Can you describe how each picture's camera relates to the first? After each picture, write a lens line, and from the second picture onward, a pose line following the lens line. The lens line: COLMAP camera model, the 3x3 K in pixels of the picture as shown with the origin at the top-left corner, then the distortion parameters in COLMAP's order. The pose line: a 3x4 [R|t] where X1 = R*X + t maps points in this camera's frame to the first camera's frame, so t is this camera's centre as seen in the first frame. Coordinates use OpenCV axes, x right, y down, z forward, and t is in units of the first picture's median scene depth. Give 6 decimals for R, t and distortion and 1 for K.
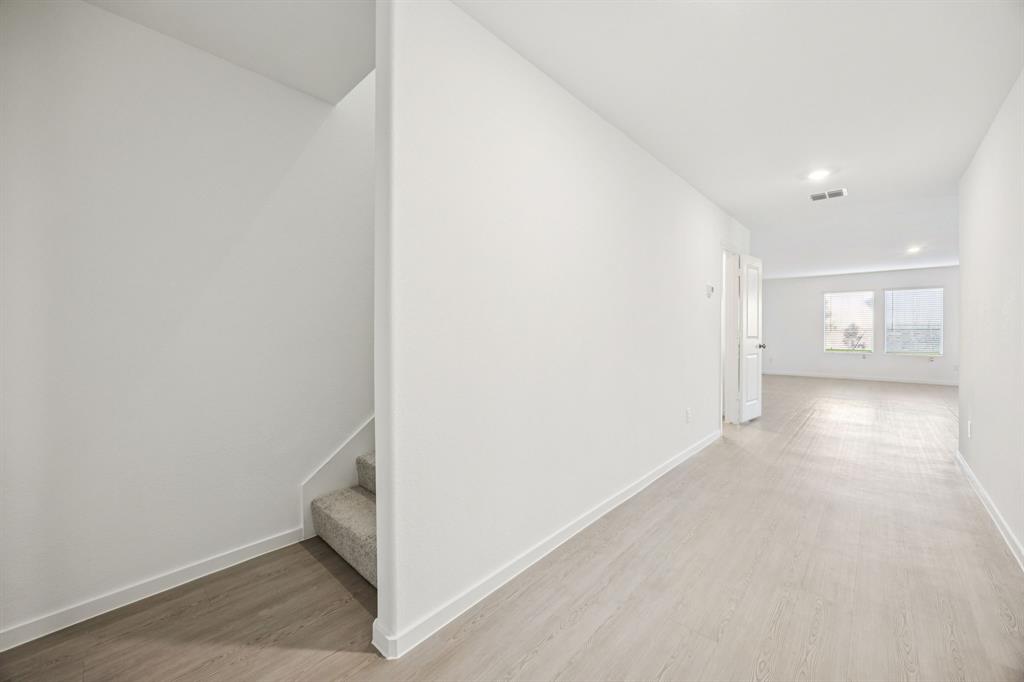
lens RADIAL K [[393.7, 0, 511.6], [0, 393.7, 336.2], [0, 0, 1]] dist [-0.001726, -0.000135]
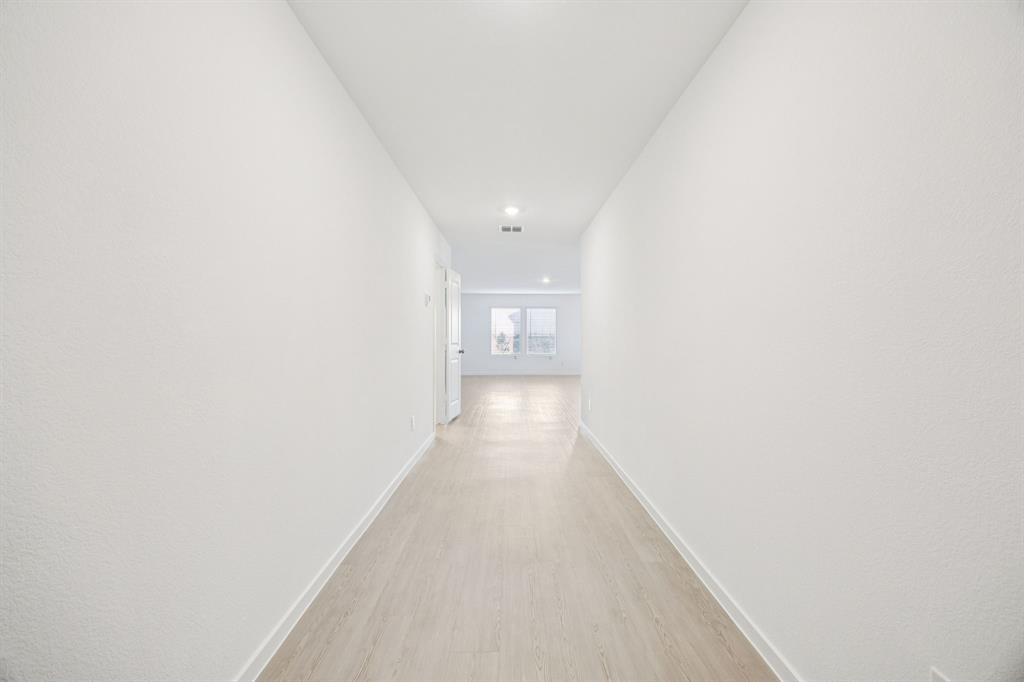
lens RADIAL K [[393.7, 0, 511.6], [0, 393.7, 336.2], [0, 0, 1]] dist [-0.001726, -0.000135]
pose [[0.712471, 0.003006, 0.701695, -0.055731], [0.009897, 0.999848, -0.014332, -0.001199], [-0.701631, 0.017156, 0.712334, 0.093021]]
